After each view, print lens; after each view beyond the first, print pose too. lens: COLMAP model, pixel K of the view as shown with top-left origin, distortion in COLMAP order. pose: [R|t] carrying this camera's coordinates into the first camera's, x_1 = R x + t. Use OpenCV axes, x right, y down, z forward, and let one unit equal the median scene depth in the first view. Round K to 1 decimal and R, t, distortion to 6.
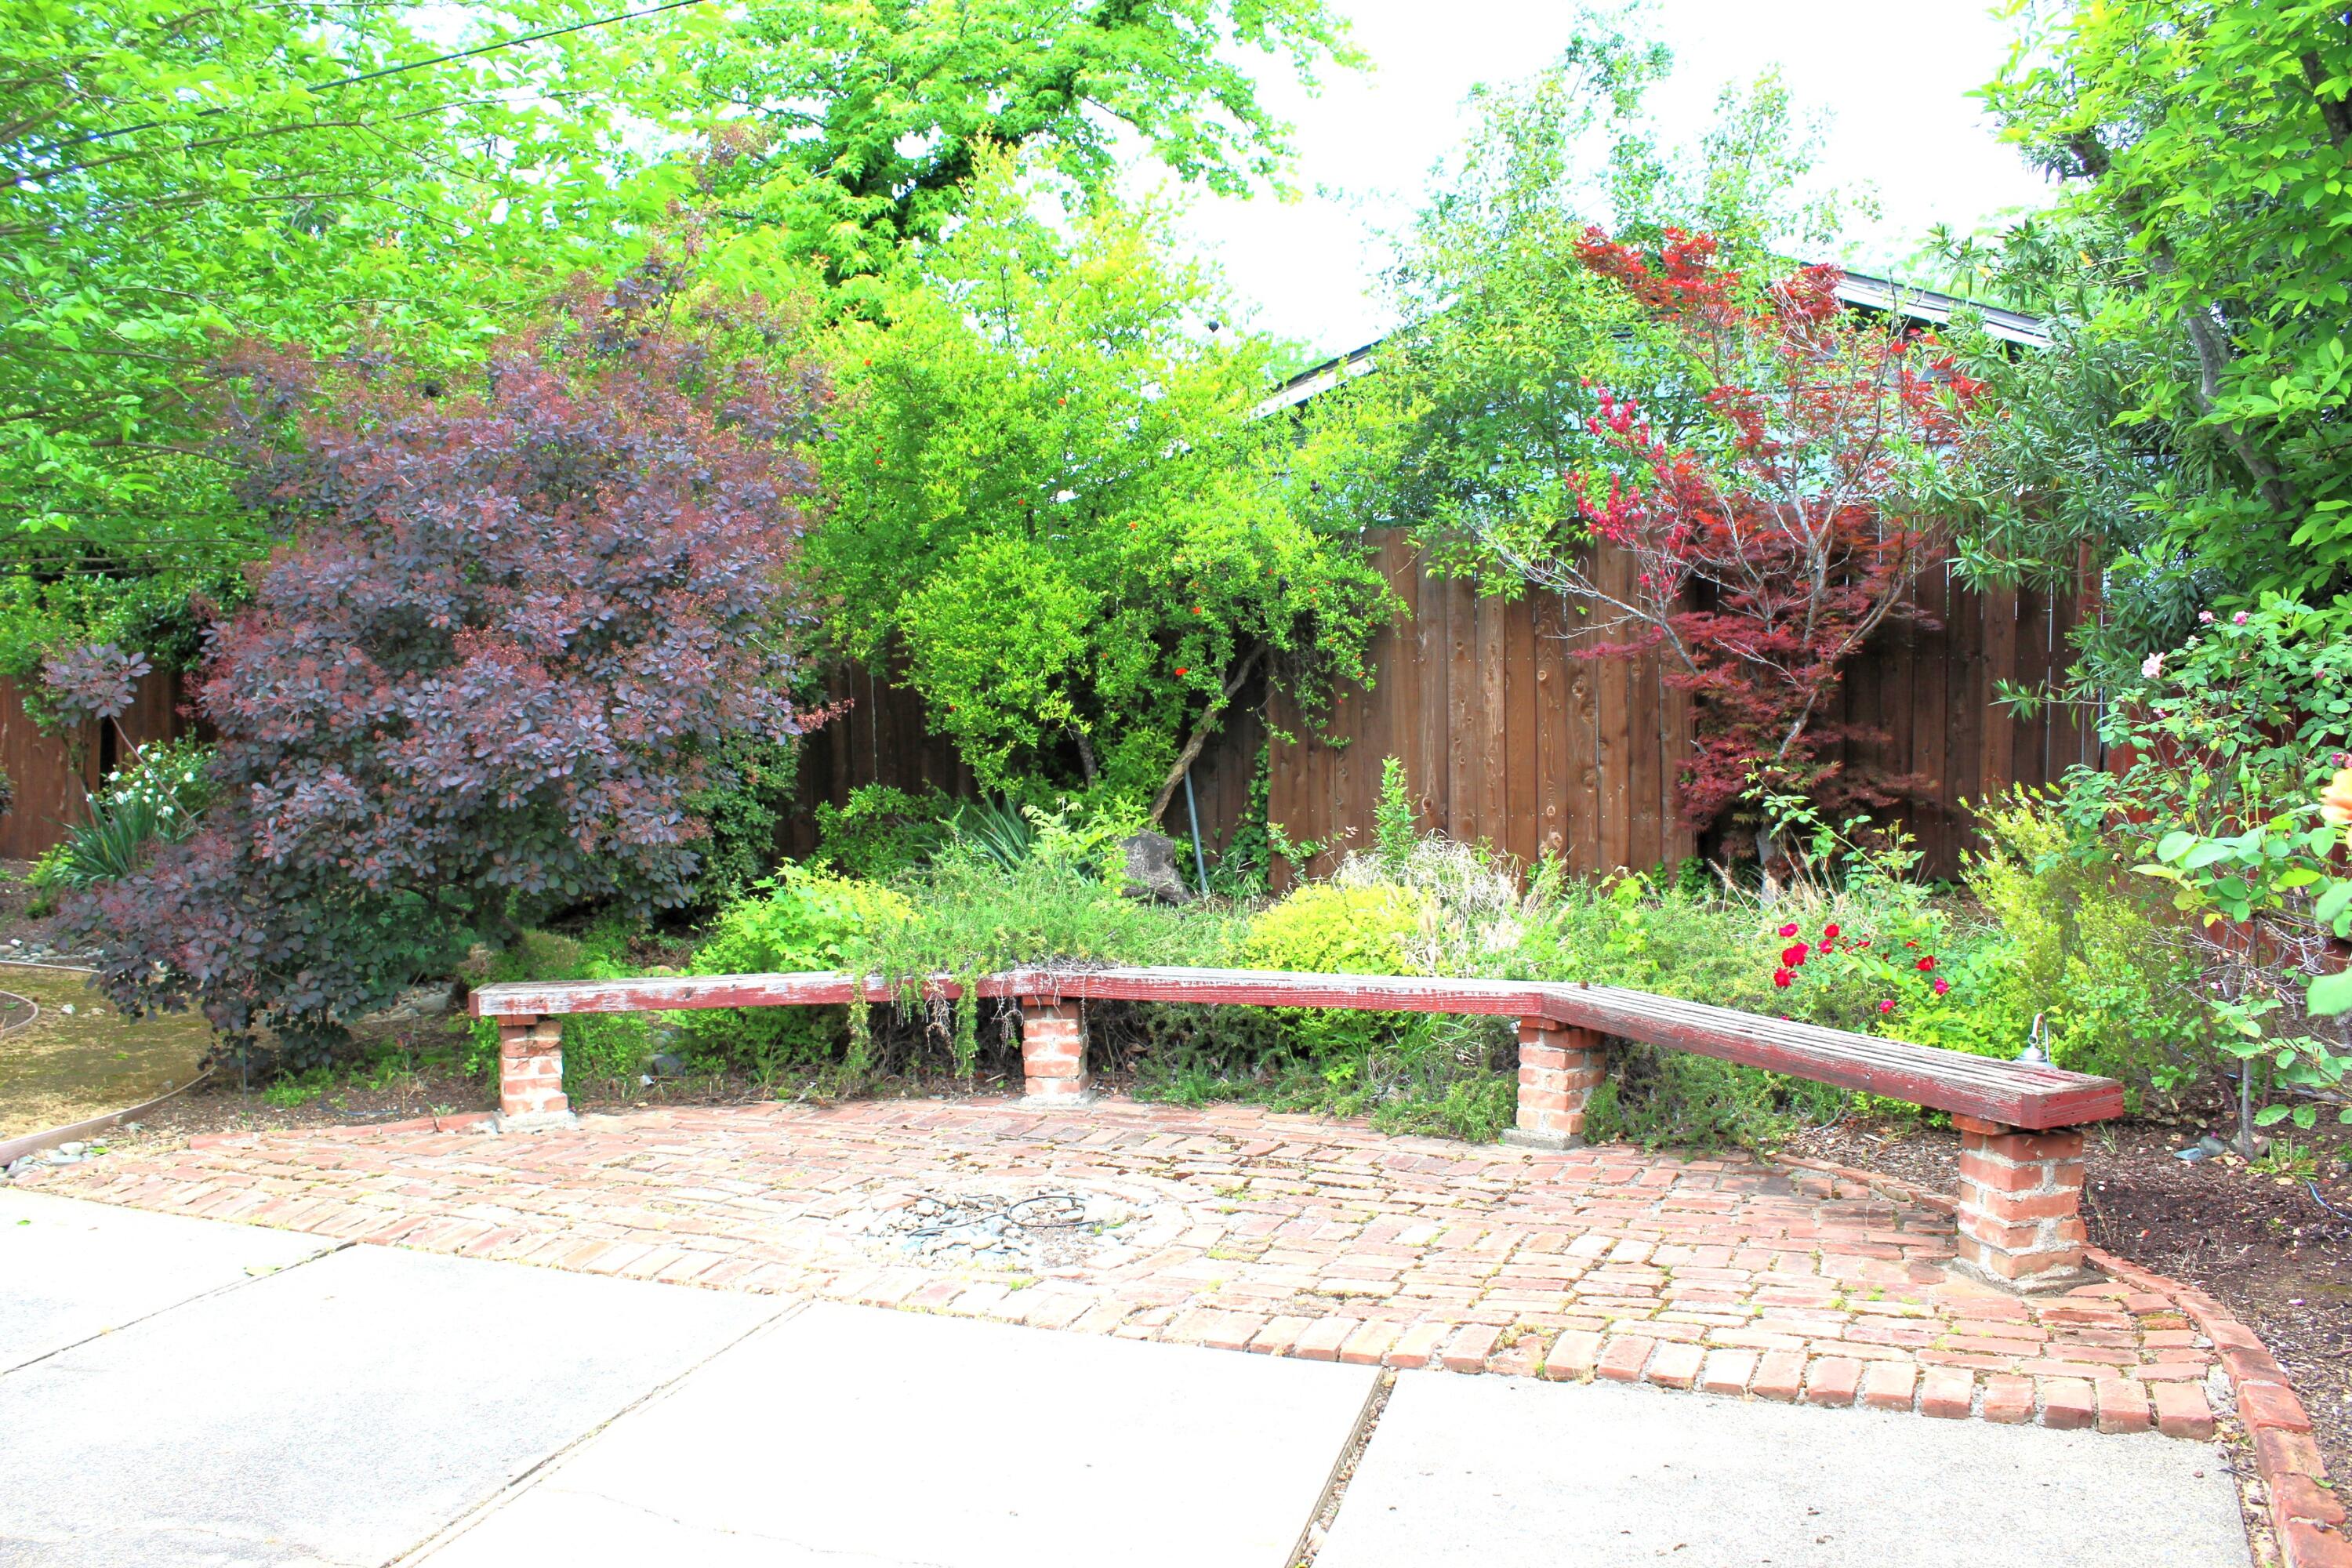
lens RADIAL K [[1957.9, 0, 1172.4], [0, 1957.9, 790.1], [0, 0, 1]] dist [-0.152362, 0.141326]
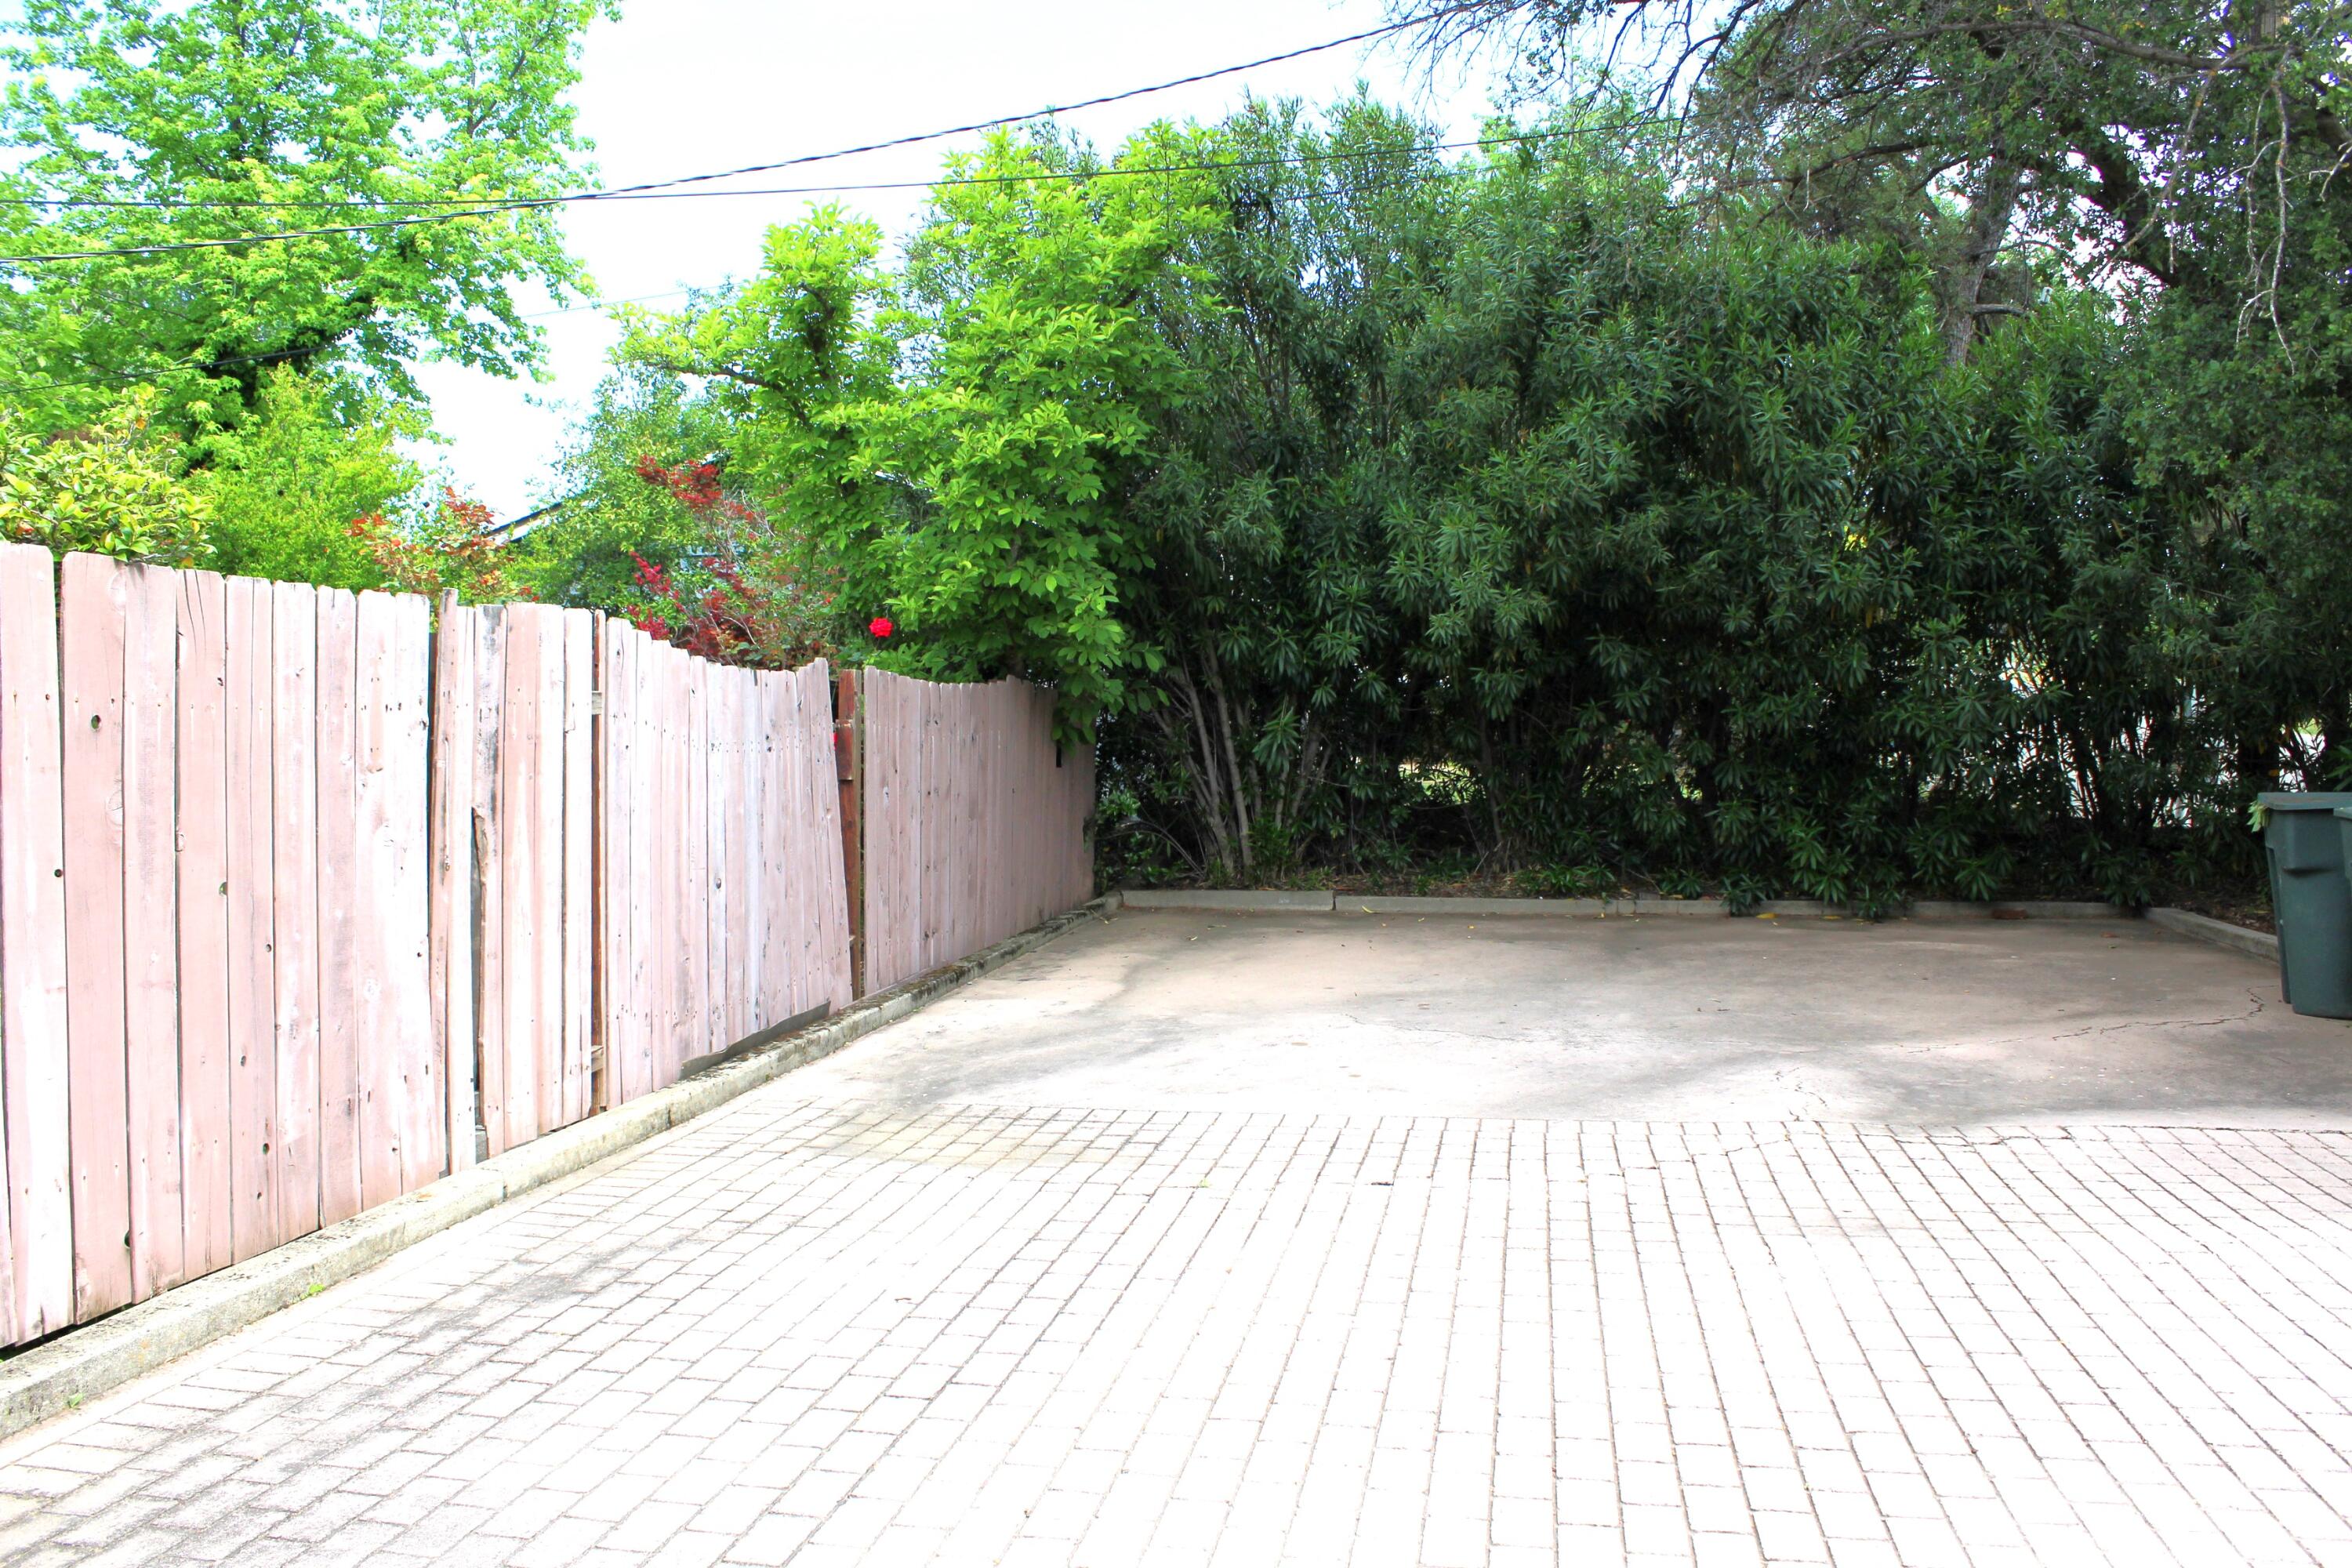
lens RADIAL K [[1957.9, 0, 1178.1], [0, 1957.9, 783.8], [0, 0, 1]] dist [-0.152362, 0.141326]
pose [[0.965158, 0.001634, 0.261664, 0.159881], [0.002637, 0.999869, -0.015970, 0.013428], [-0.261655, 0.016104, 0.965027, -0.524607]]
